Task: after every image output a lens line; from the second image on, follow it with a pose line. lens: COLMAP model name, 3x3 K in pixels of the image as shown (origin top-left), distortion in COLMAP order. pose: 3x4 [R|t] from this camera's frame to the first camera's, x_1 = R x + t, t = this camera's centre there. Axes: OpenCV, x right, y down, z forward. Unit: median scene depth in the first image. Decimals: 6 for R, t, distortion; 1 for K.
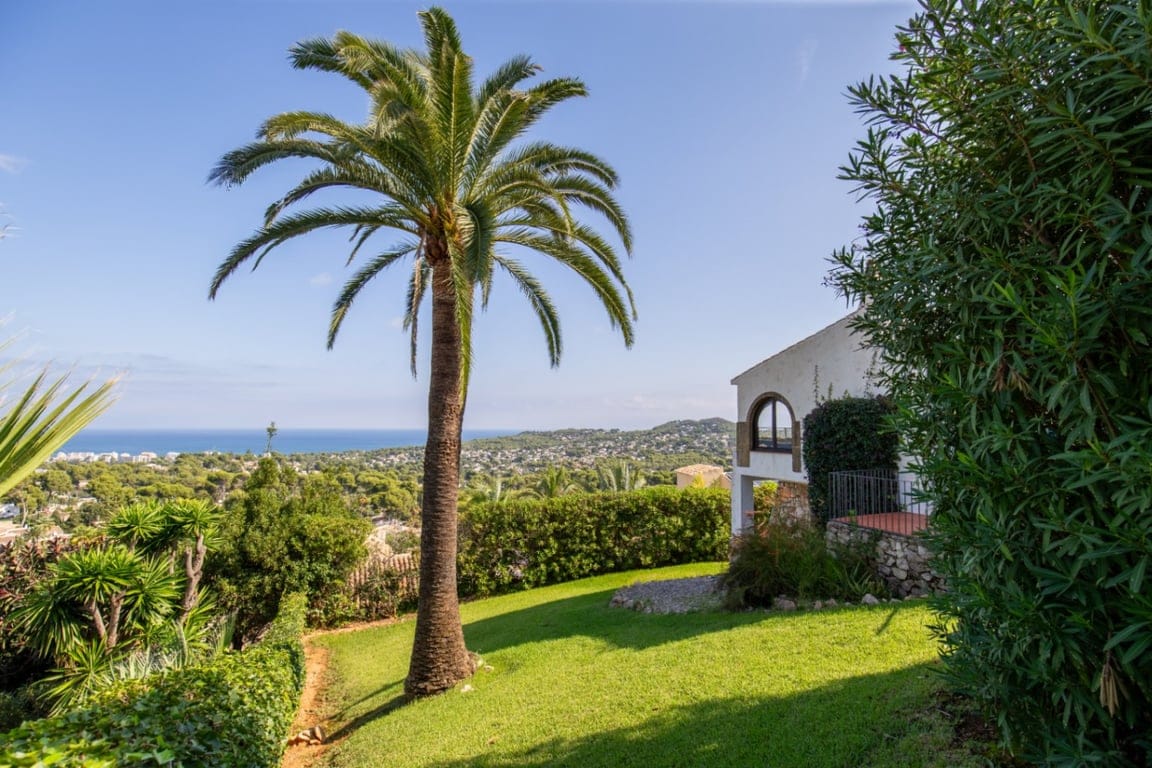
lens RADIAL K [[541.1, 0, 590.2], [0, 541.1, 389.5], [0, 0, 1]] dist [-0.003396, -0.000040]
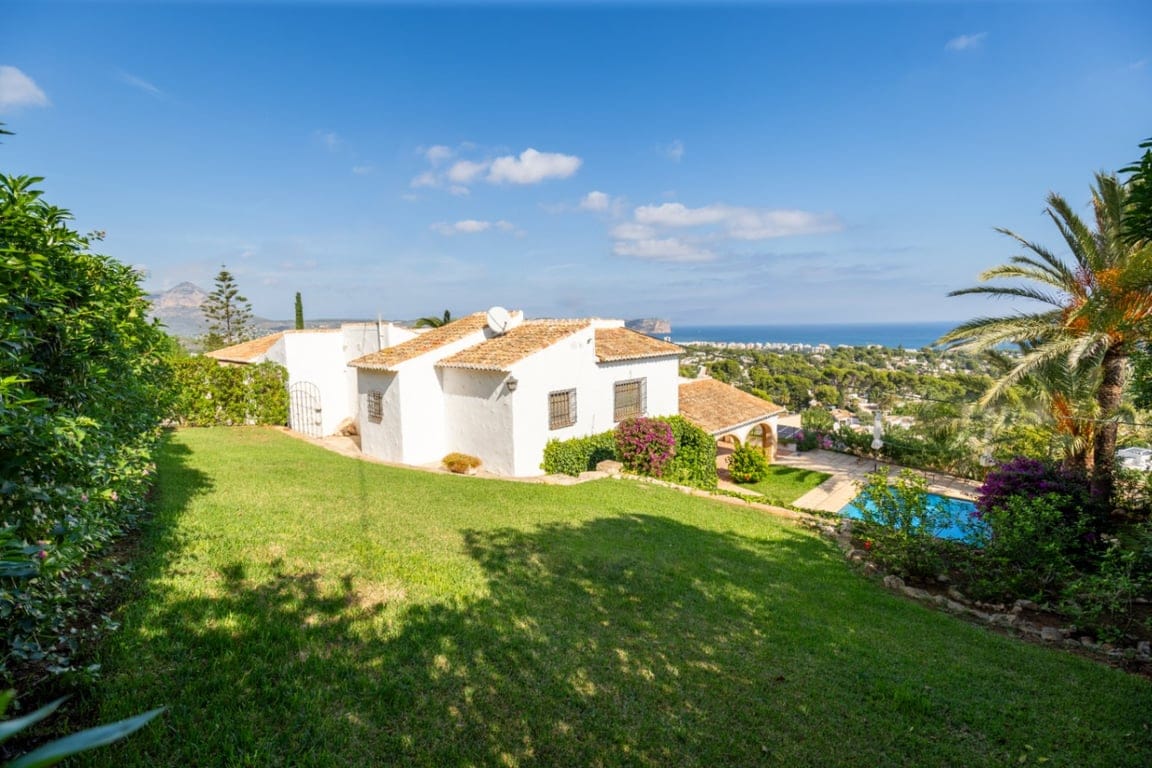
lens RADIAL K [[539.4, 0, 568.5], [0, 539.4, 390.1], [0, 0, 1]] dist [-0.001604, 0.000521]
pose [[0.410299, 0.103614, -0.906045, 0.185739], [0.079021, 0.985748, 0.148514, -0.024887], [0.908521, -0.132532, 0.396264, 0.004346]]
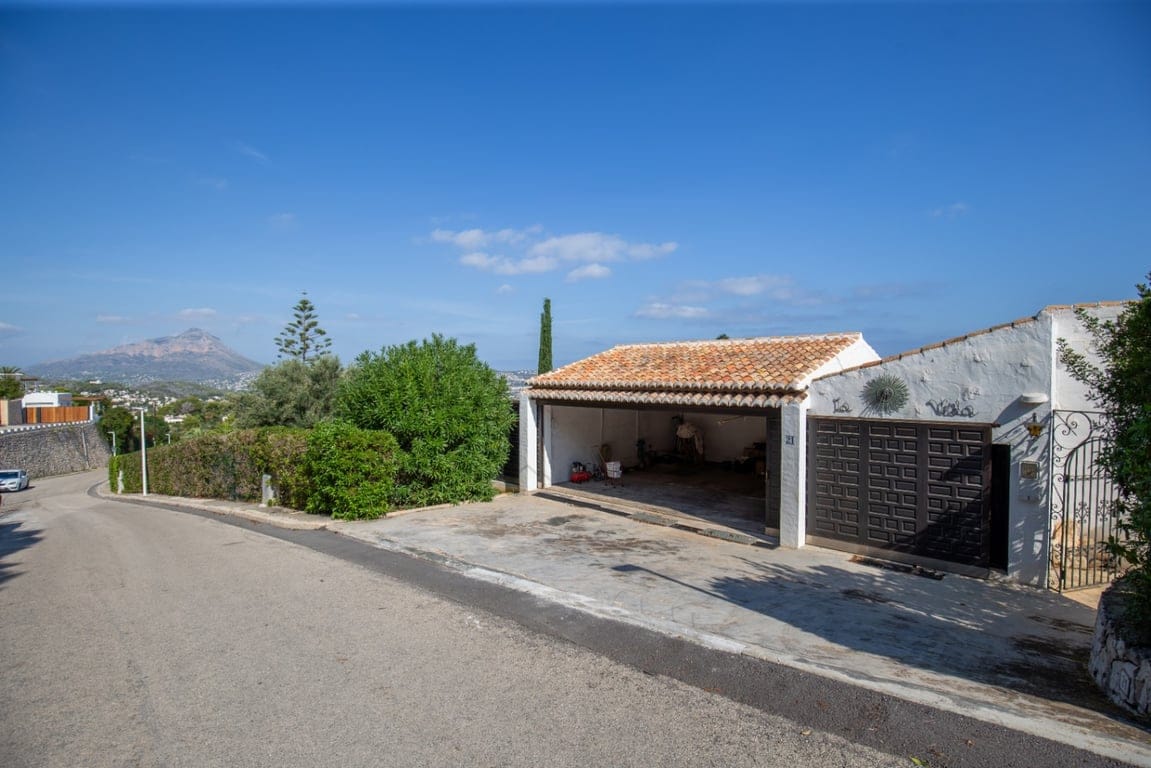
lens RADIAL K [[545.2, 0, 577.4], [0, 545.2, 380.0], [0, 0, 1]] dist [-0.040090, 0.006840]
pose [[0.425150, 0.005365, -0.905107, 0.100797], [0.059705, 0.997638, 0.033959, -0.022990], [0.903152, -0.068477, 0.423825, -0.045803]]
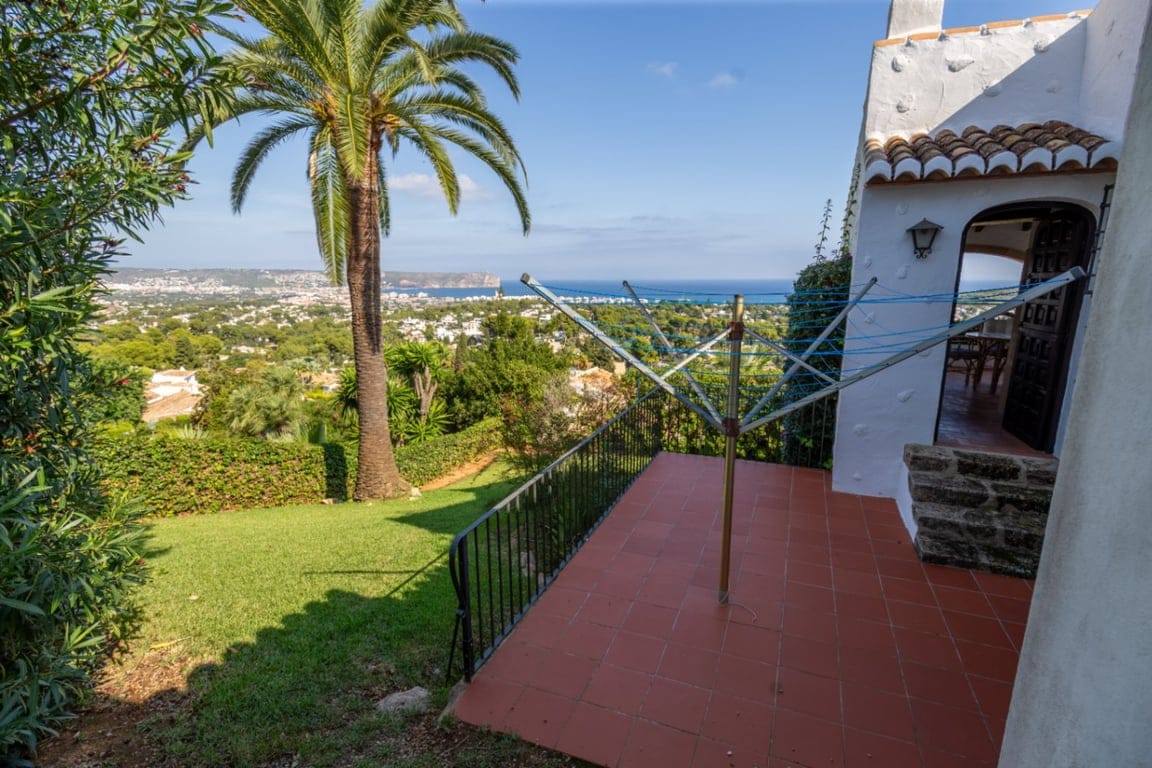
lens RADIAL K [[530.7, 0, 575.0], [0, 530.7, 391.3], [0, 0, 1]] dist [0.003169, -0.007639]
pose [[0.684975, 0.149911, -0.712977, 0.039800], [0.053062, 0.965739, 0.254034, -0.000638], [0.726632, -0.211839, 0.653552, 0.023114]]
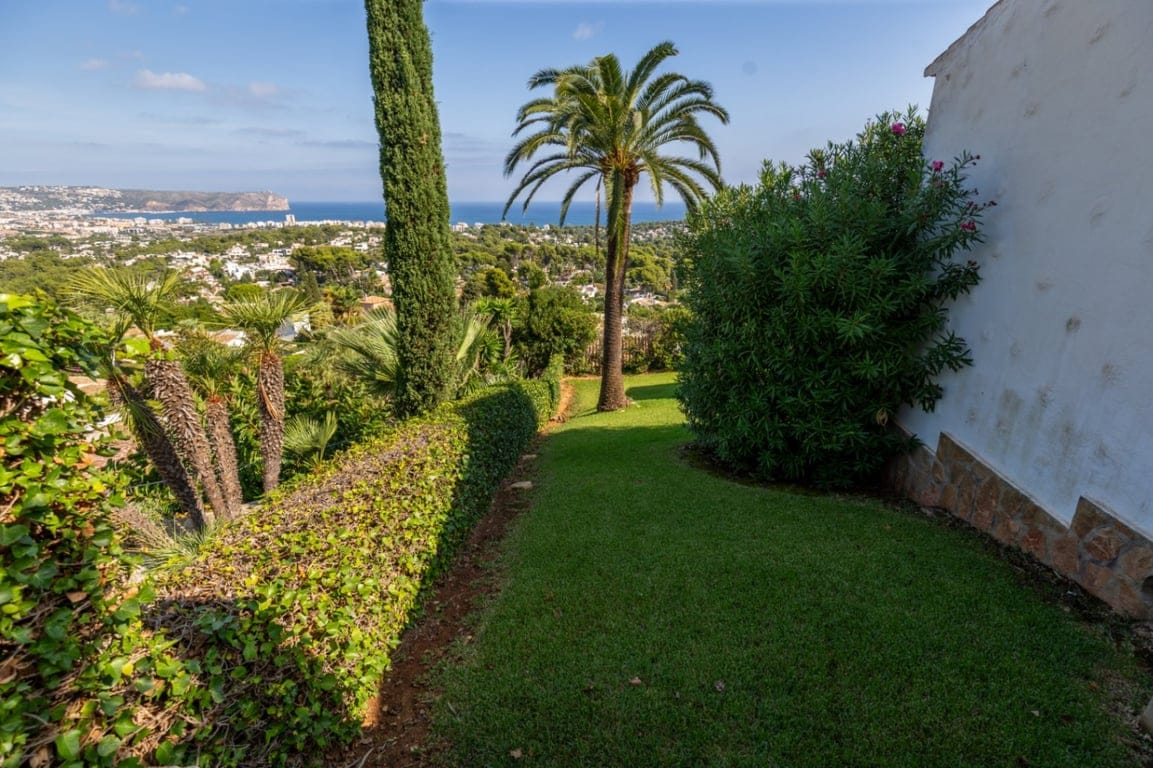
lens RADIAL K [[538.1, 0, 591.5], [0, 538.1, 384.8], [0, 0, 1]] dist [0.001780, 0.000969]
pose [[0.897587, 0.144998, -0.416309, 0.020907], [0.028602, 0.923215, 0.383218, -0.014062], [0.439908, -0.355879, 0.824519, -0.029828]]
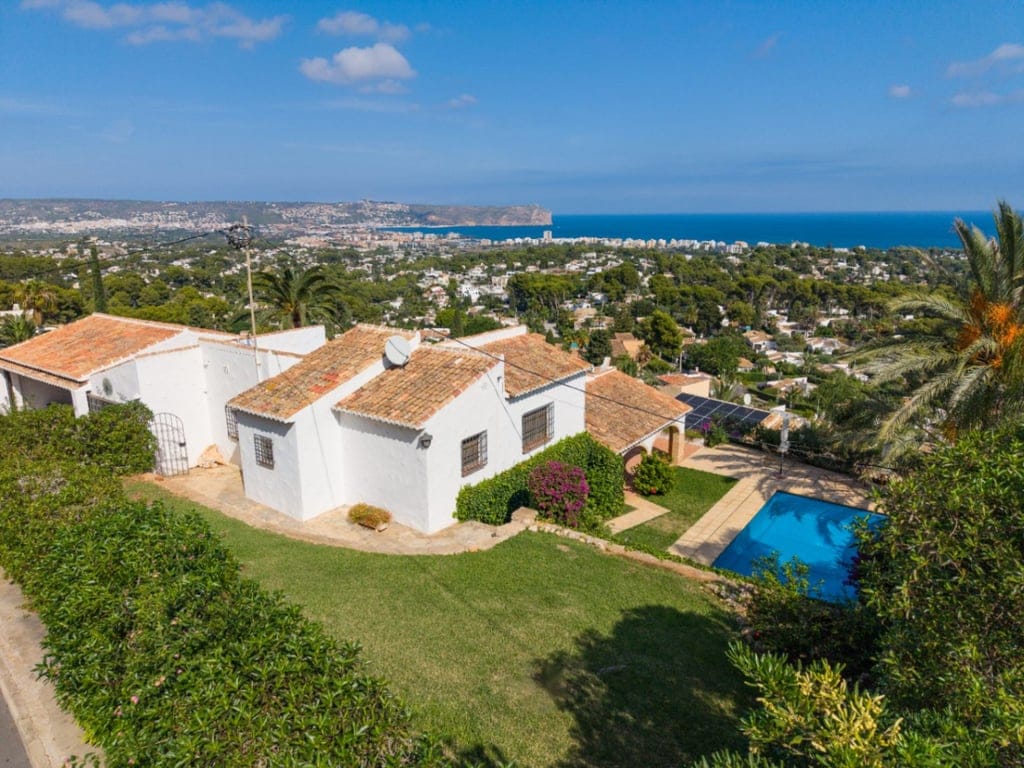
lens RADIAL K [[694.3, 0, 523.8], [0, 694.3, 395.5], [0, 0, 1]] dist [0.095024, -0.168362]
pose [[0.539734, 0.215588, -0.813762, 0.196149], [0.060241, 0.954283, 0.292771, -0.045896], [0.839678, -0.207040, 0.502072, -0.007206]]
